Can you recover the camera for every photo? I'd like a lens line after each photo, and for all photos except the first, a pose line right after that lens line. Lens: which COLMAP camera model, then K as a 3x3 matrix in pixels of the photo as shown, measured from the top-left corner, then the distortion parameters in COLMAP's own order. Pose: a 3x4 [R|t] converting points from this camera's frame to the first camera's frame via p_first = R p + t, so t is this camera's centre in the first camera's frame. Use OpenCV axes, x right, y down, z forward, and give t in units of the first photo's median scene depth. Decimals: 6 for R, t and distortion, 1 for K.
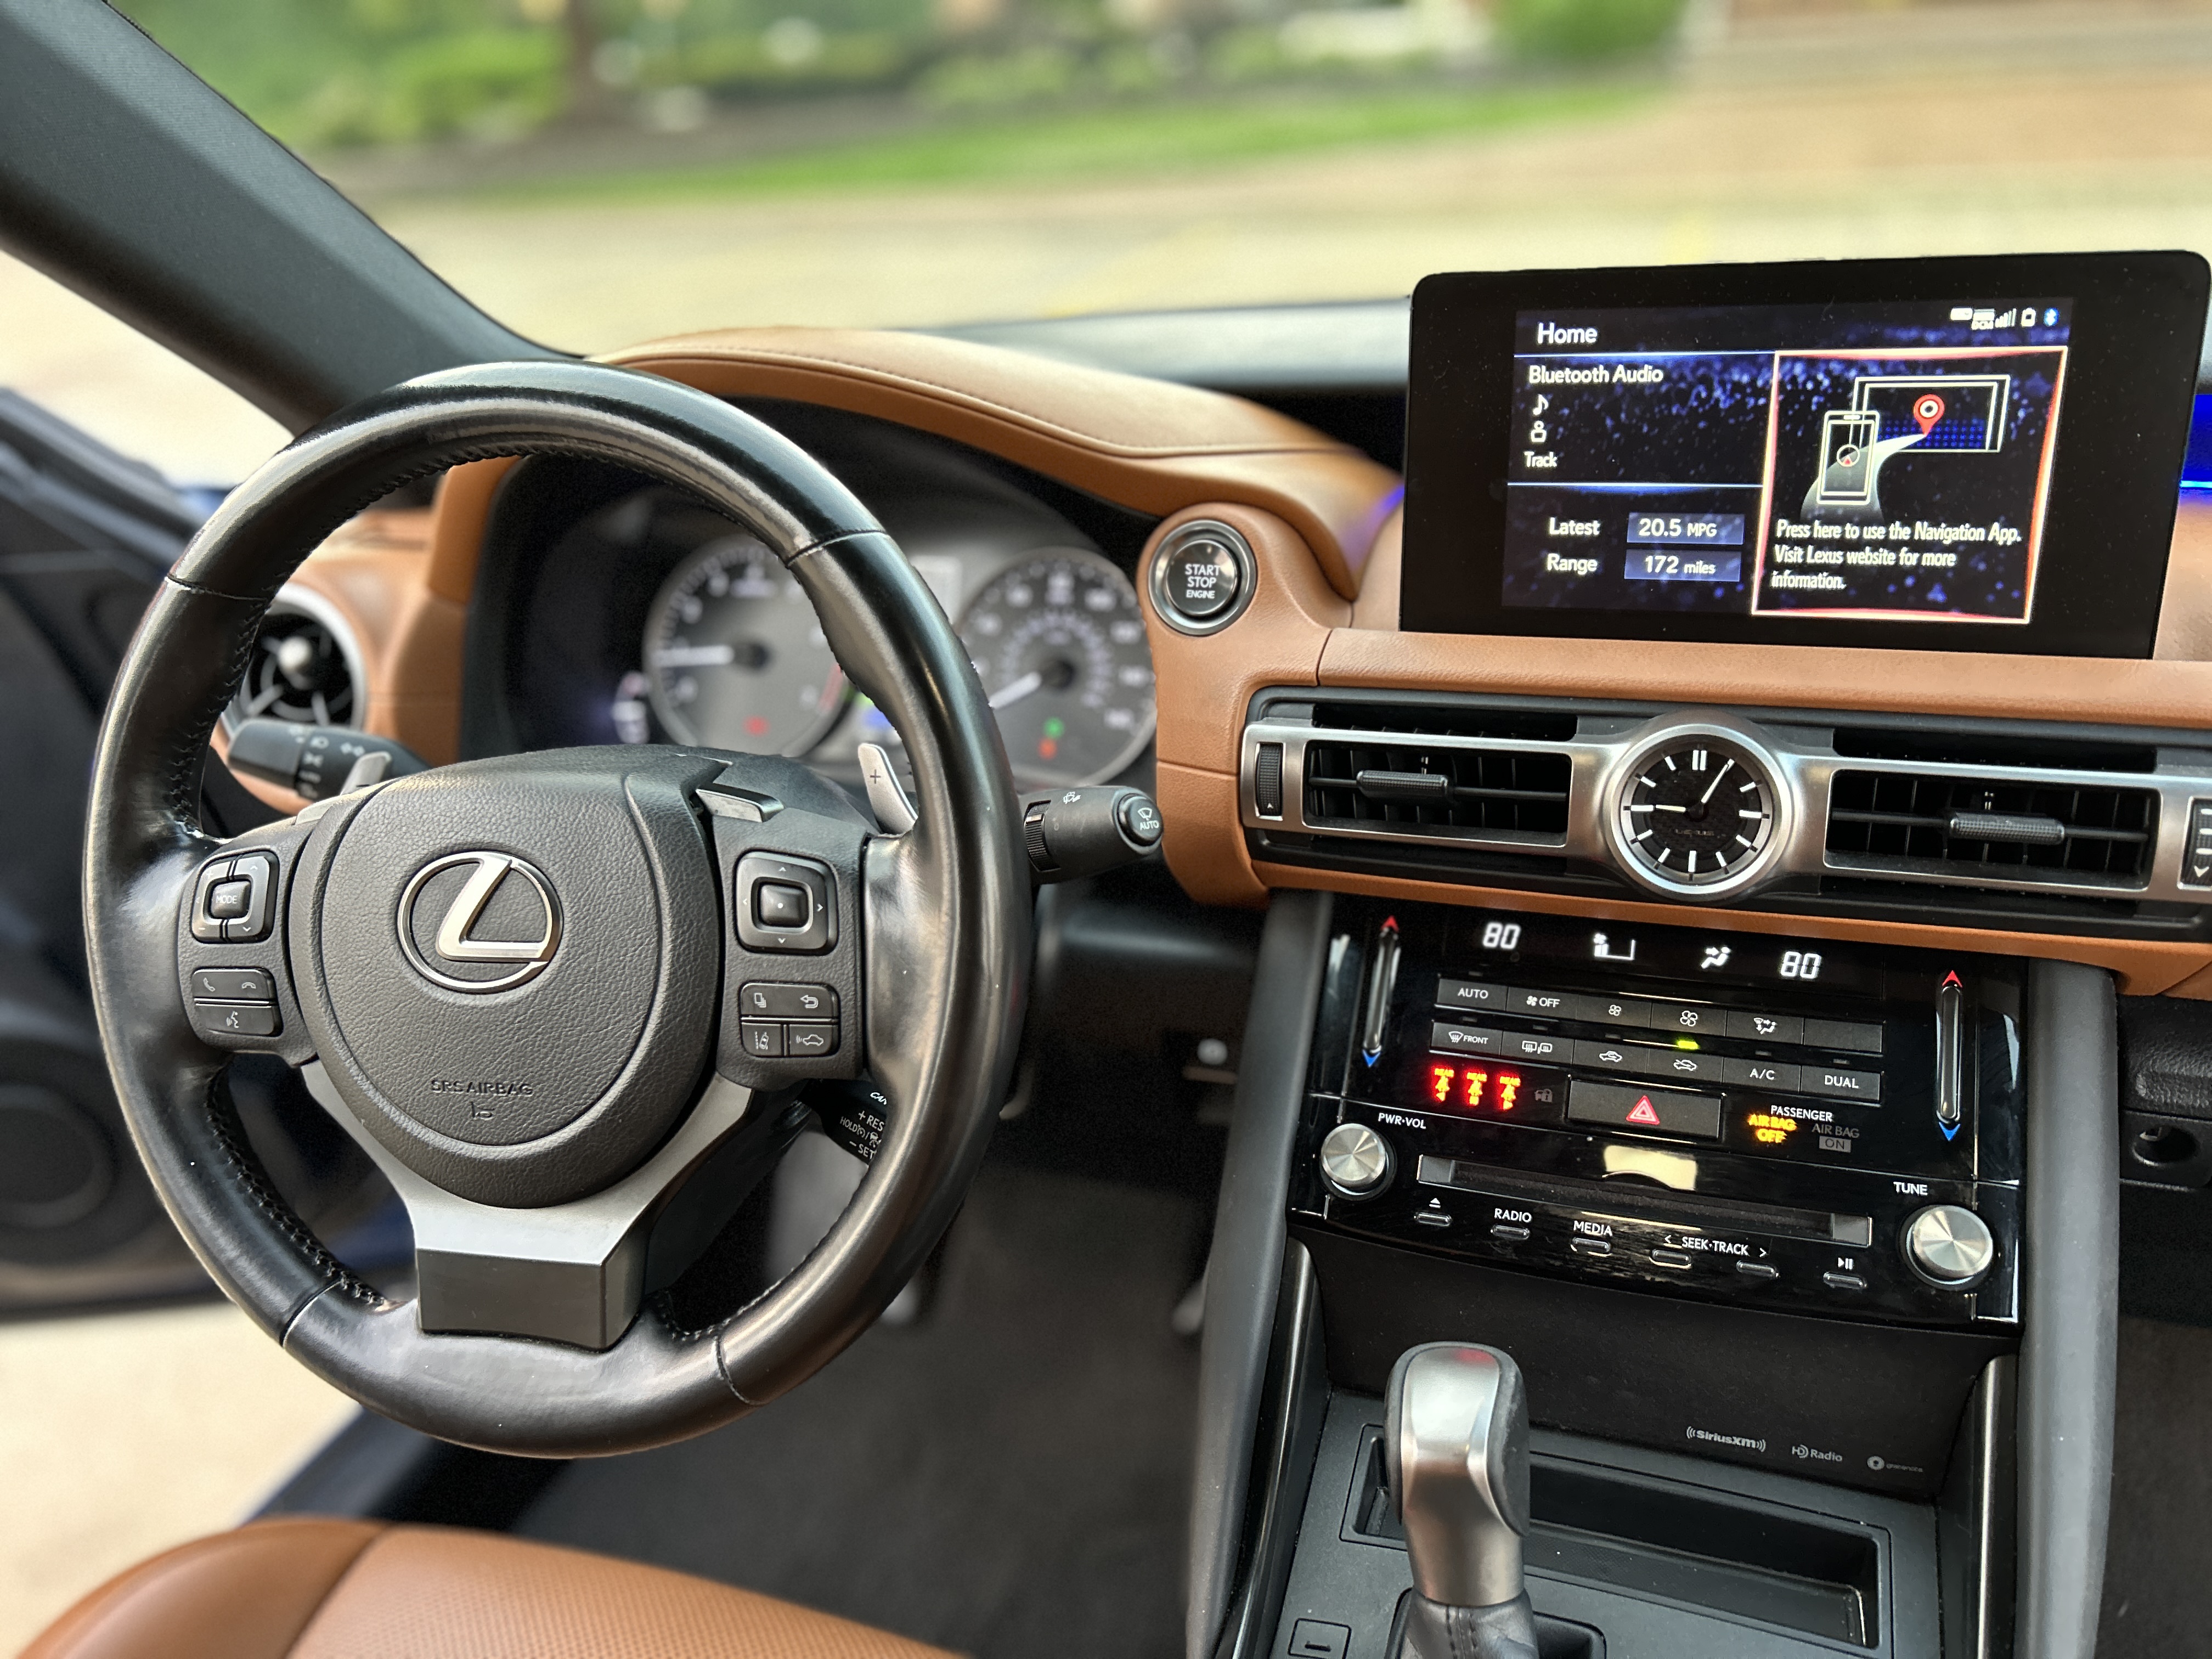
lens RADIAL K [[1660.6, 0, 1119.6], [0, 1660.6, 835.3], [0, 0, 1]] dist [0.022596, -0.016830]
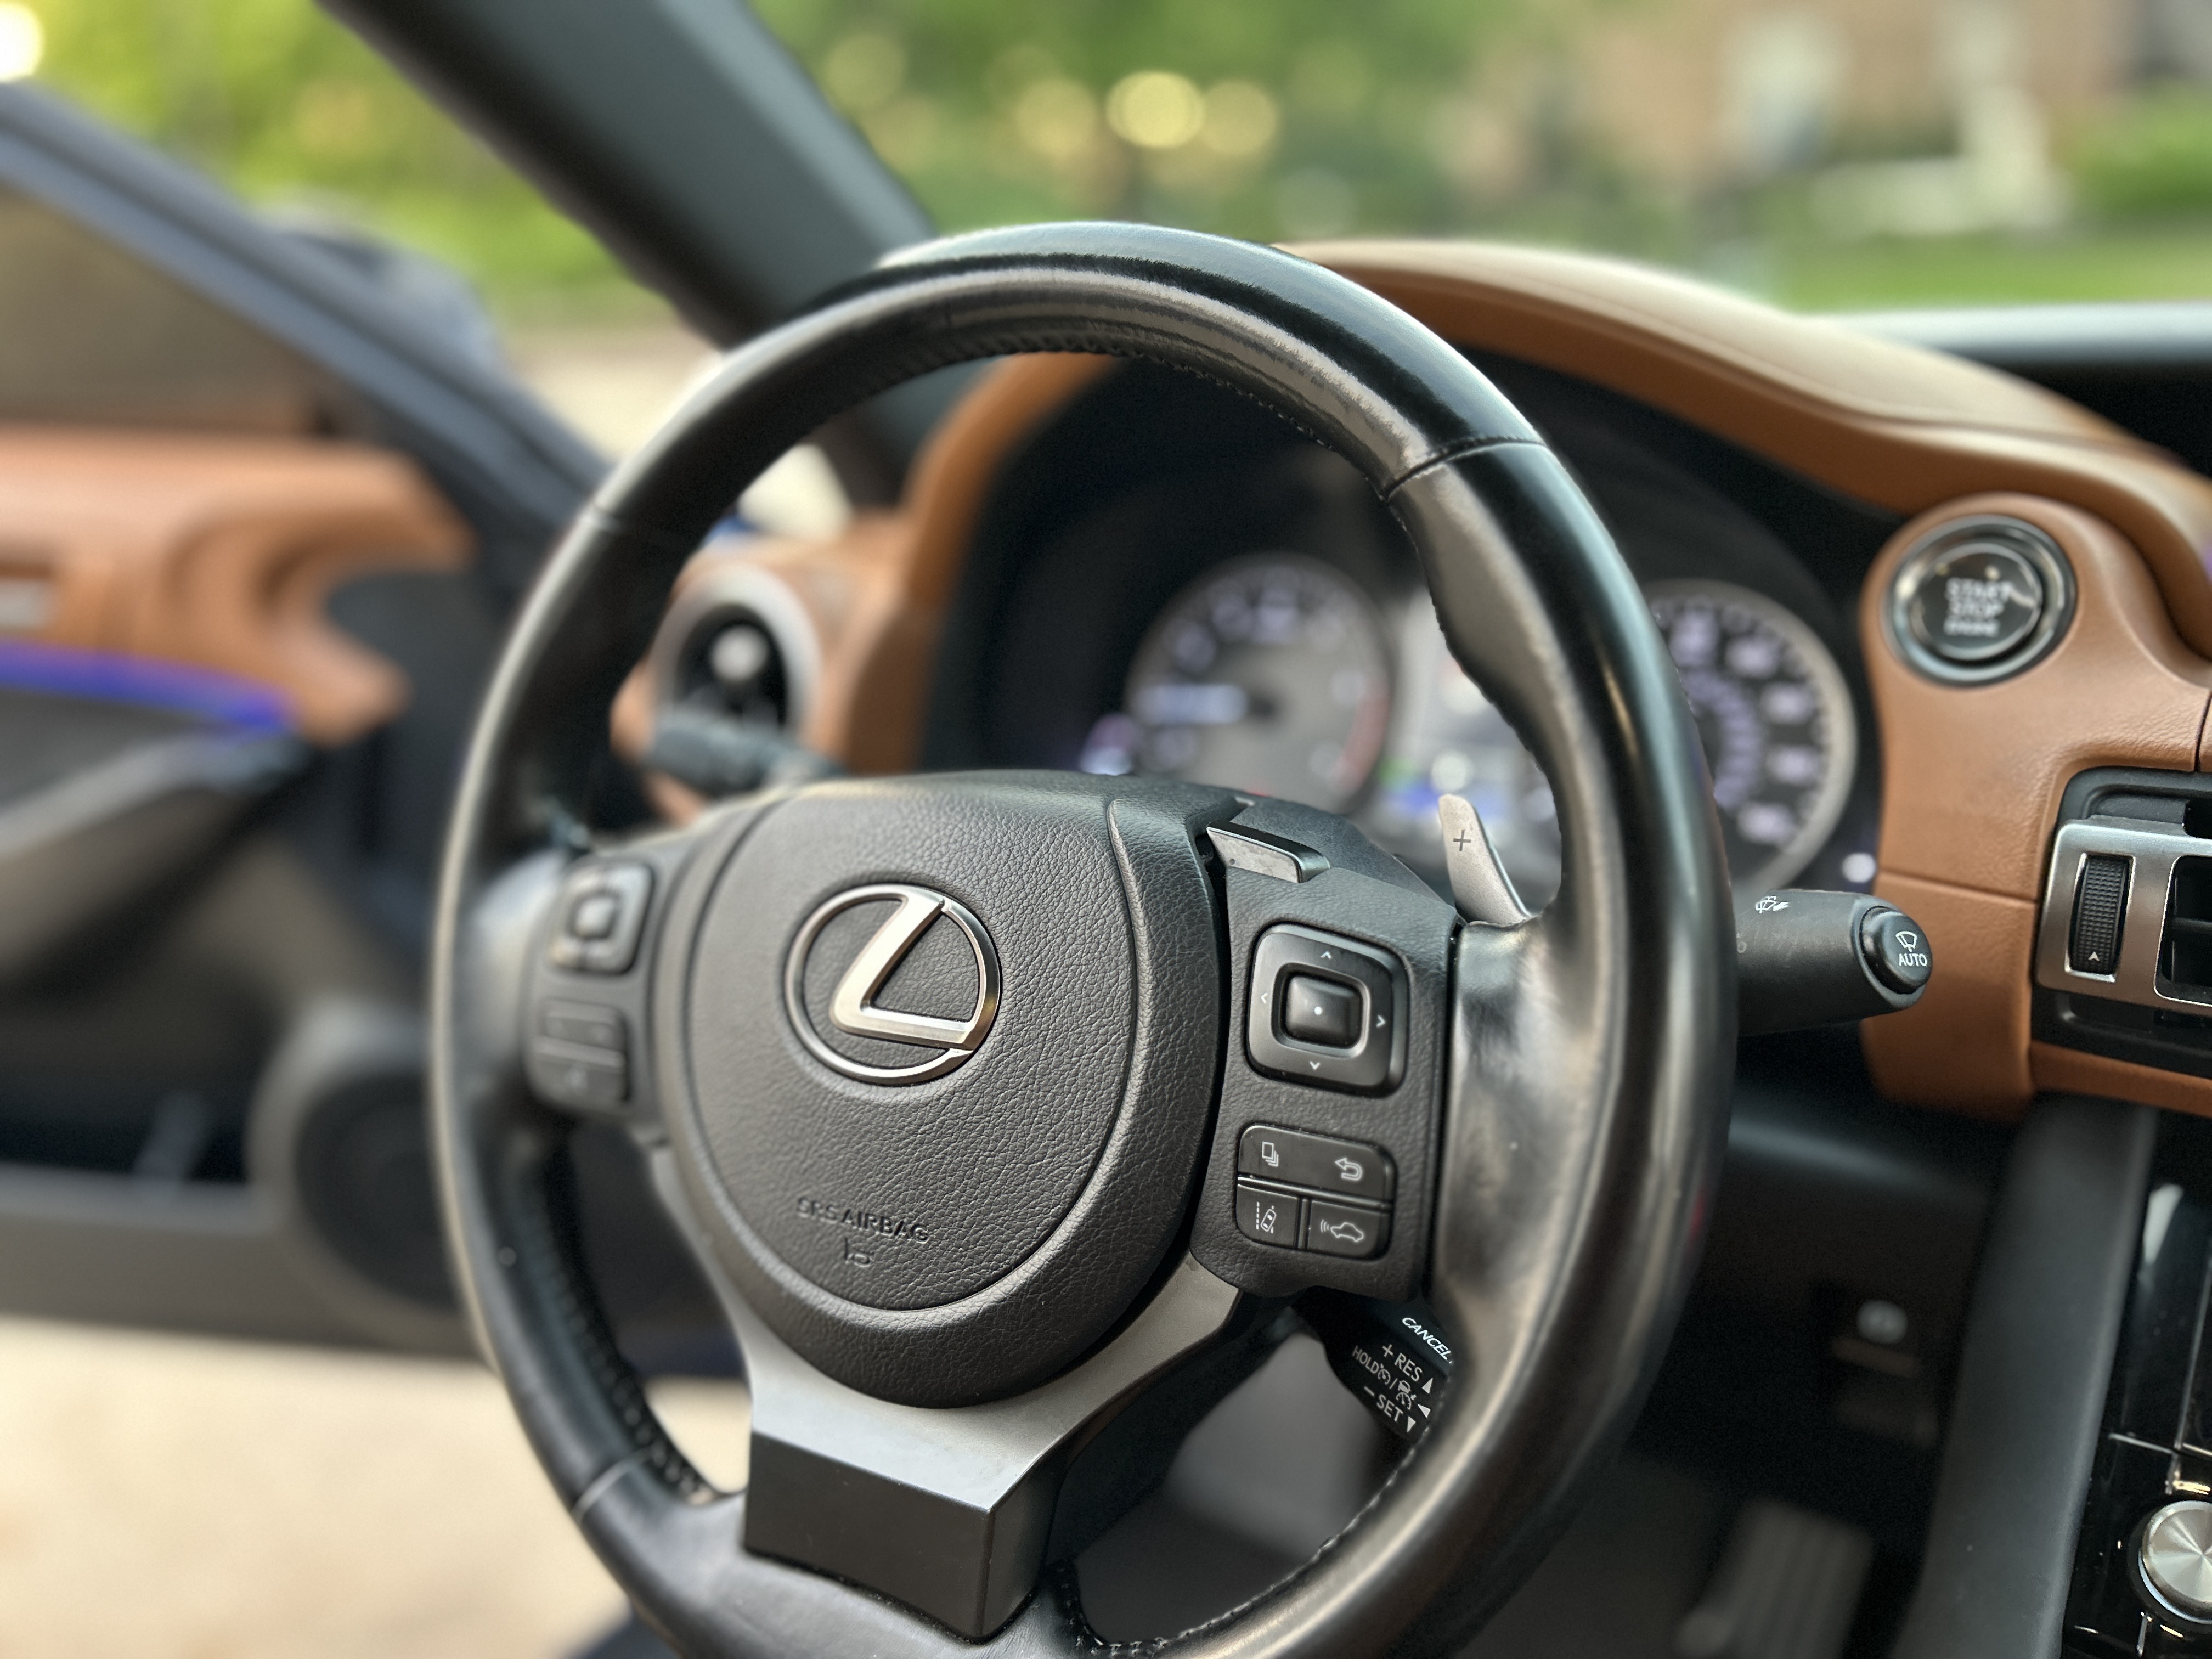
lens RADIAL K [[1685.0, 0, 1106.0], [0, 1685.0, 829.5], [0, 0, 1]] dist [0.016510, -0.010573]
pose [[0.957600, 0.095261, -0.271894, -0.100759], [-0.119223, 0.990182, -0.072974, 0.026955], [0.262273, 0.102296, 0.959556, 0.310357]]
